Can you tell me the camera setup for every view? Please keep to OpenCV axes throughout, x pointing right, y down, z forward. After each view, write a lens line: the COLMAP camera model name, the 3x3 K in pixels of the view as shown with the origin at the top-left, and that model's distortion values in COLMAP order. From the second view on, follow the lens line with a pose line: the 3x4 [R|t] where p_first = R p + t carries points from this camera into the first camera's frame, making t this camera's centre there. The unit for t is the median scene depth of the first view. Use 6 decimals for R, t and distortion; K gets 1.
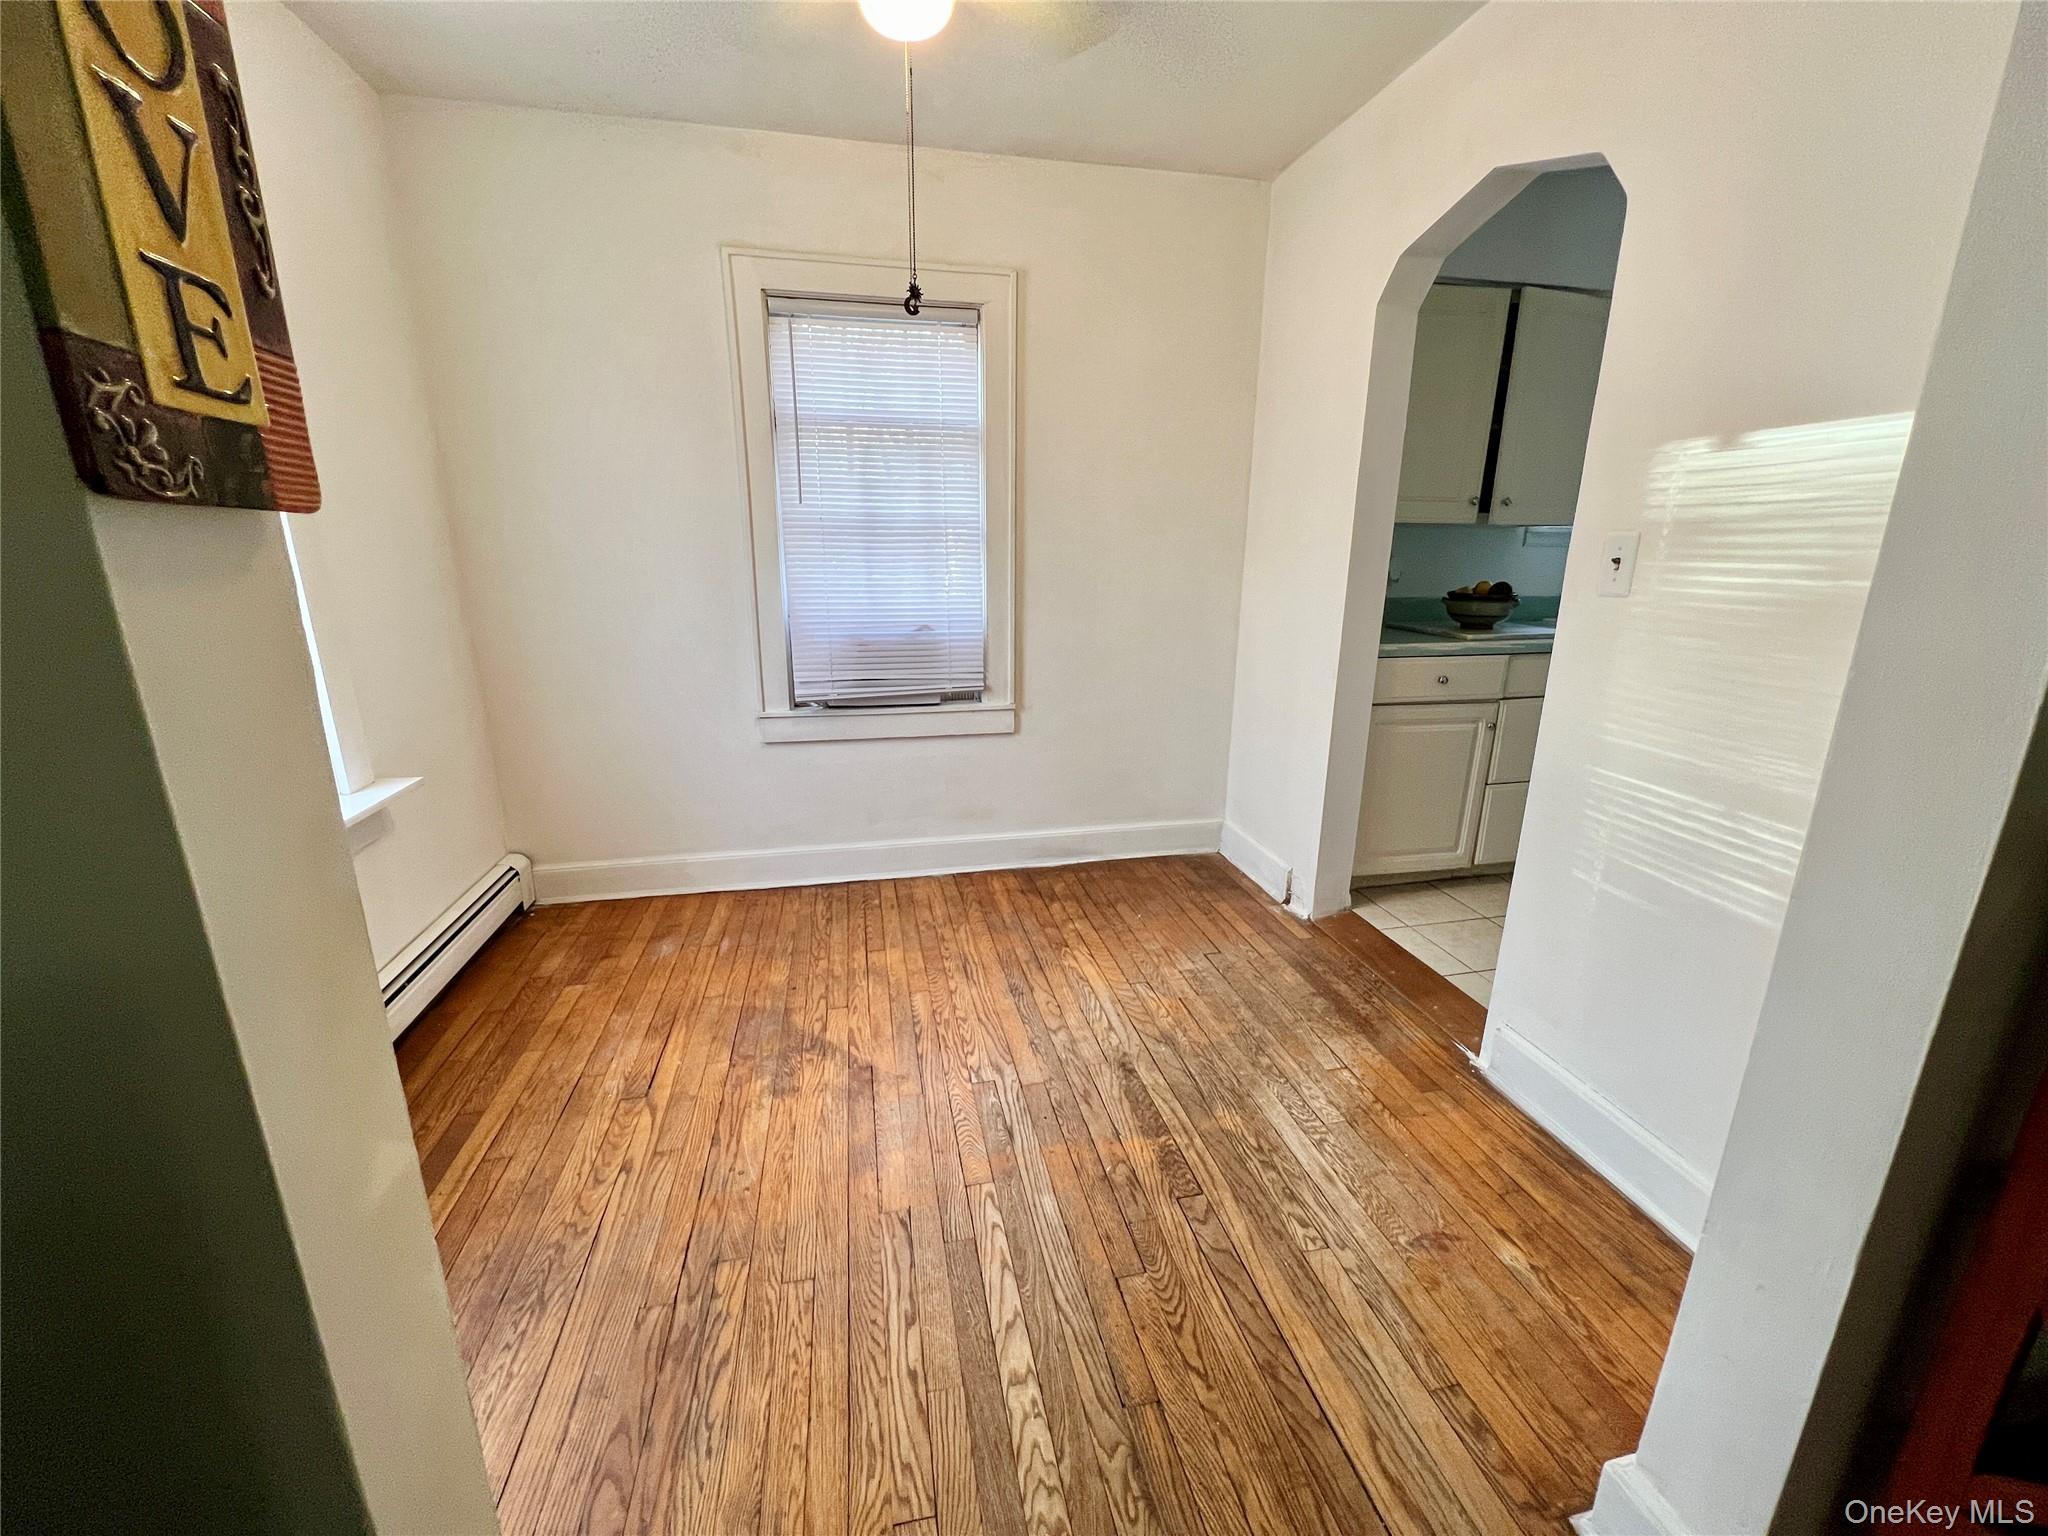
lens RADIAL K [[812.9, 0, 1018.3], [0, 812.9, 760.4], [0, 0, 1]] dist [-0.001203, 0.000011]
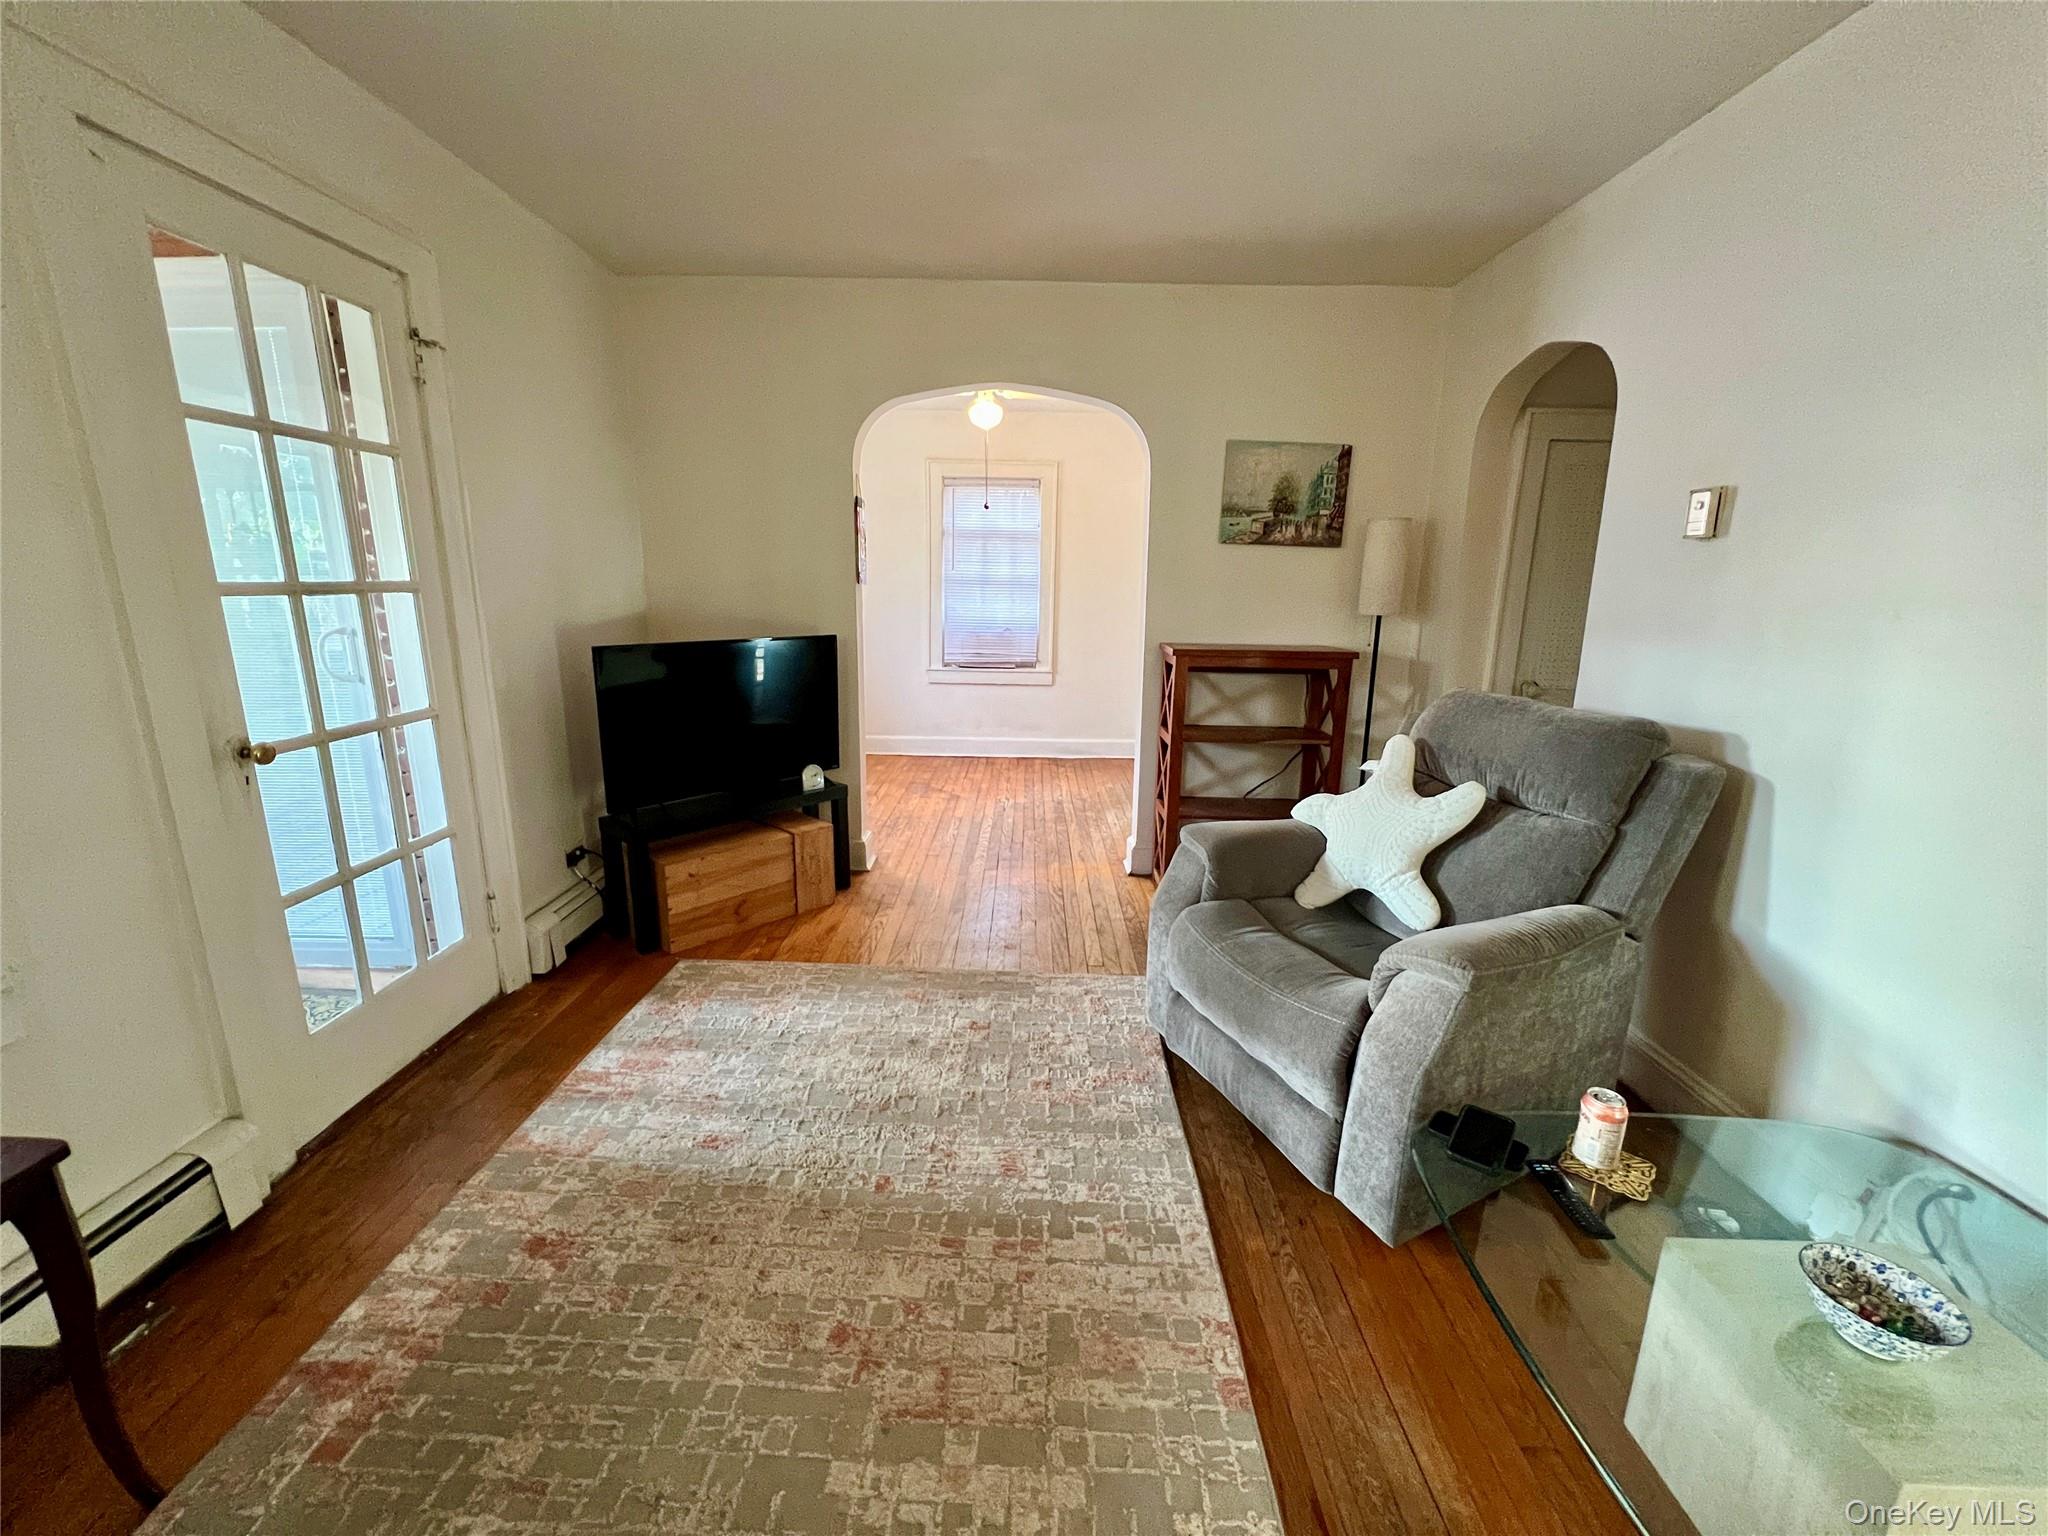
lens RADIAL K [[812.9, 0, 1019.5], [0, 812.9, 764.2], [0, 0, 1]] dist [-0.001203, 0.000011]
pose [[0.977064, 0.056976, -0.205182, 0.405632], [-0.065933, 0.997135, -0.037081, 0.286799], [0.202482, 0.049759, 0.978021, -1.129068]]
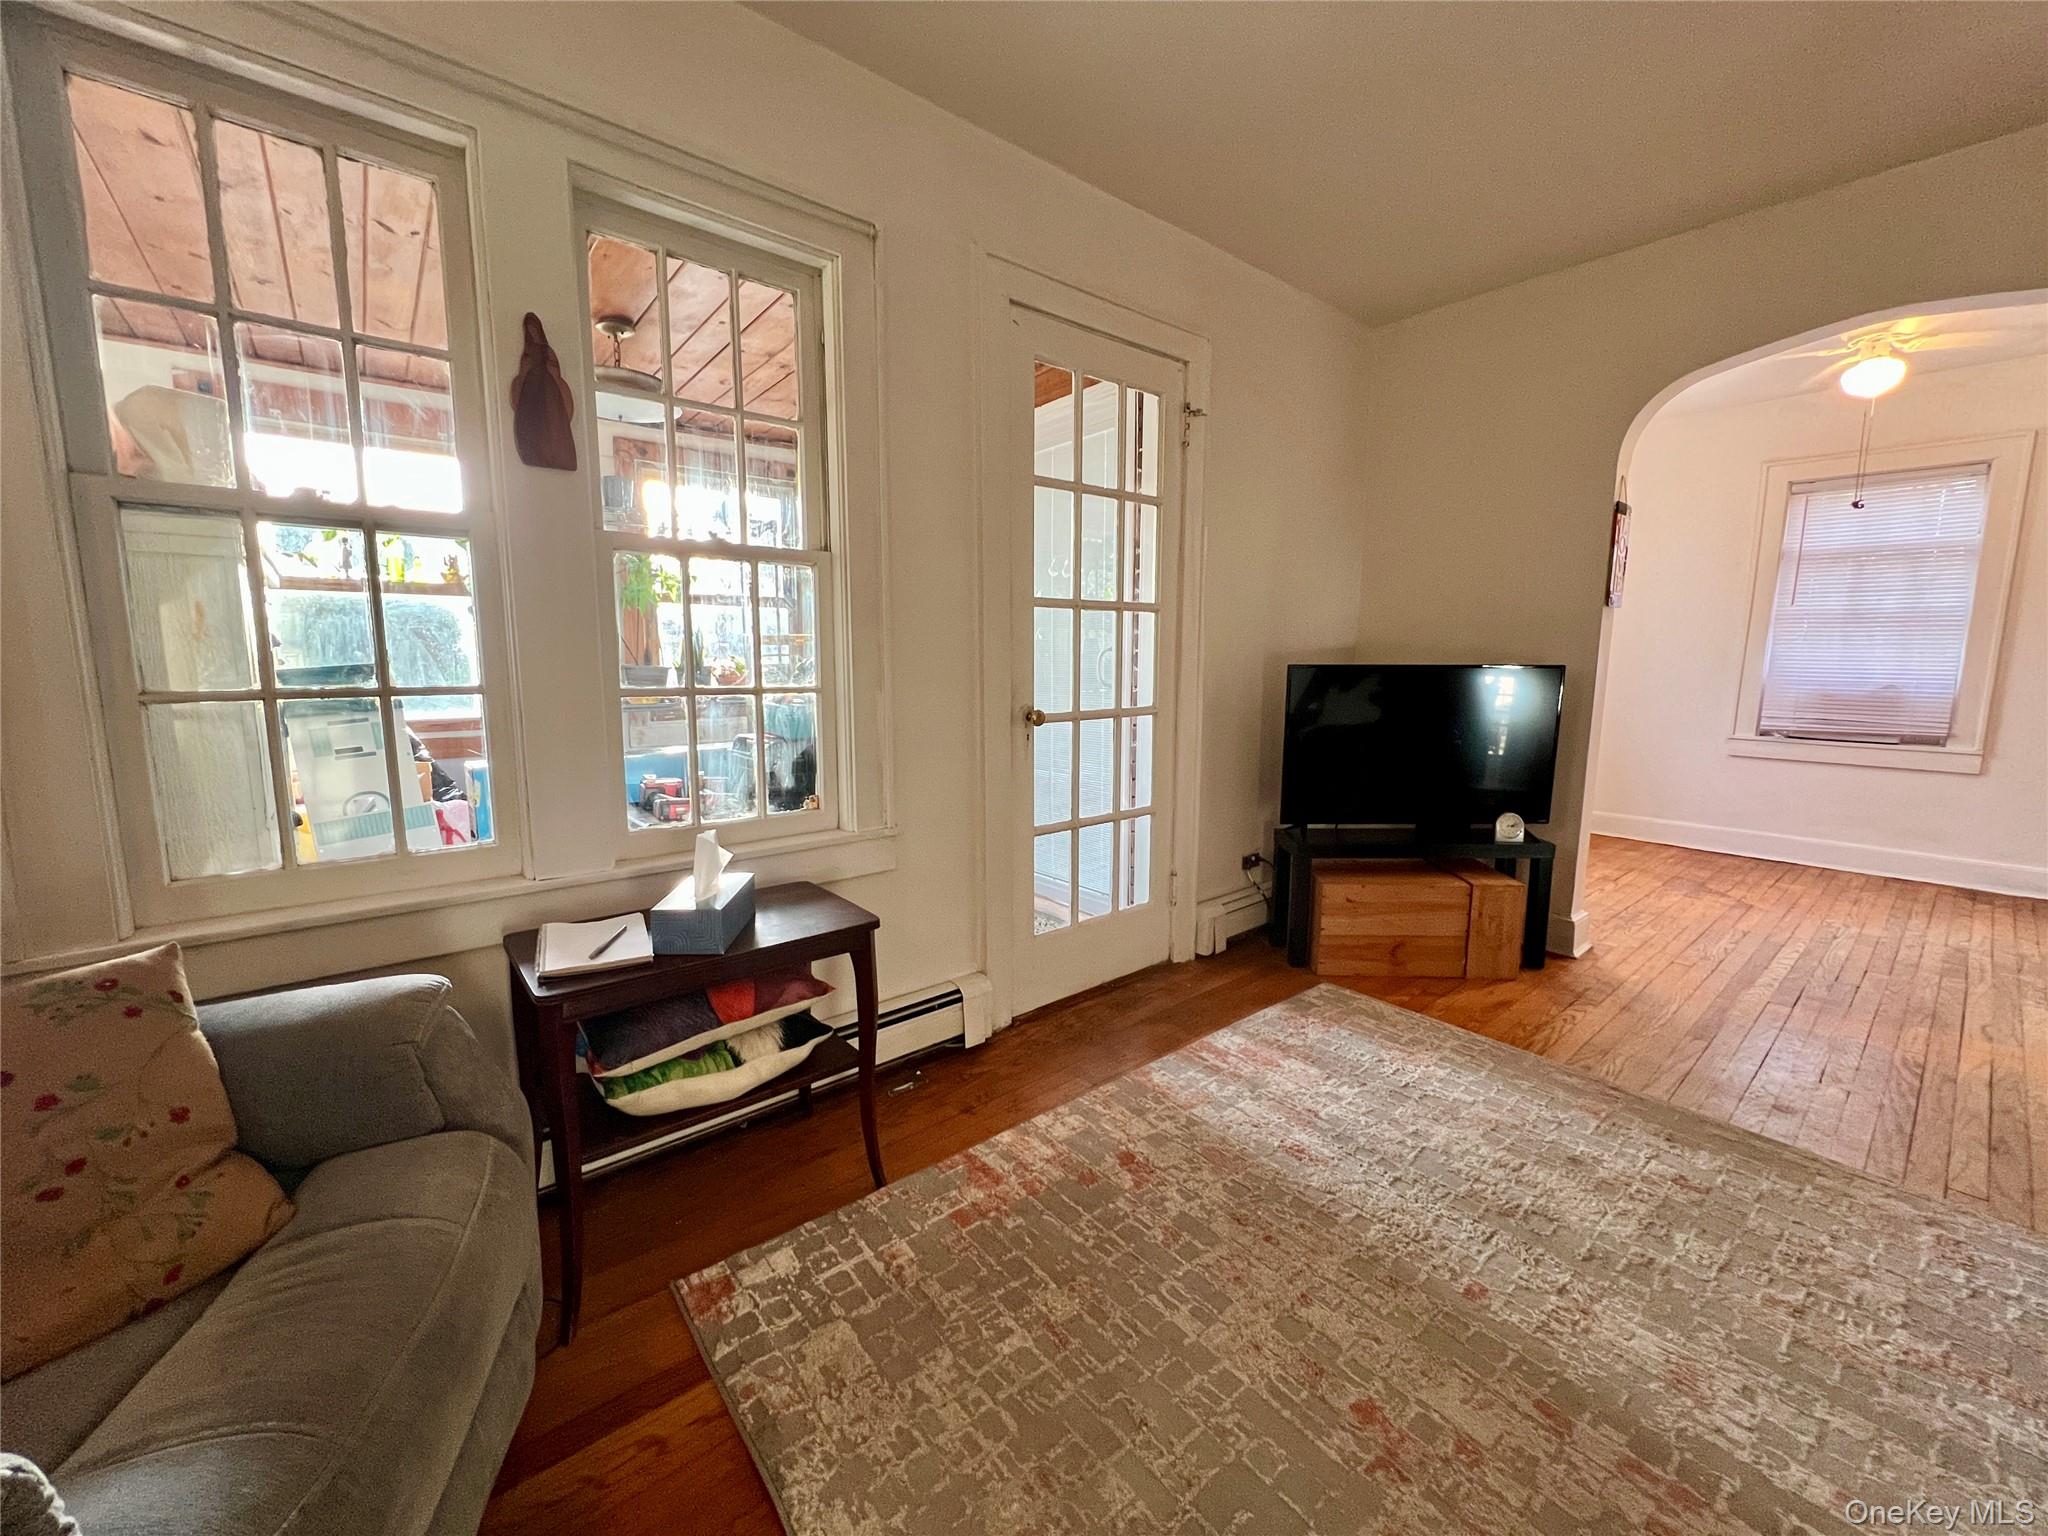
lens RADIAL K [[812.9, 0, 1023.5], [0, 812.9, 763.5], [0, 0, 1]] dist [-0.001203, 0.000011]
pose [[0.477246, 0.116362, -0.871032, 0.464152], [-0.229405, 0.973321, 0.004334, 0.344999], [0.848298, 0.197751, 0.491208, -1.059841]]
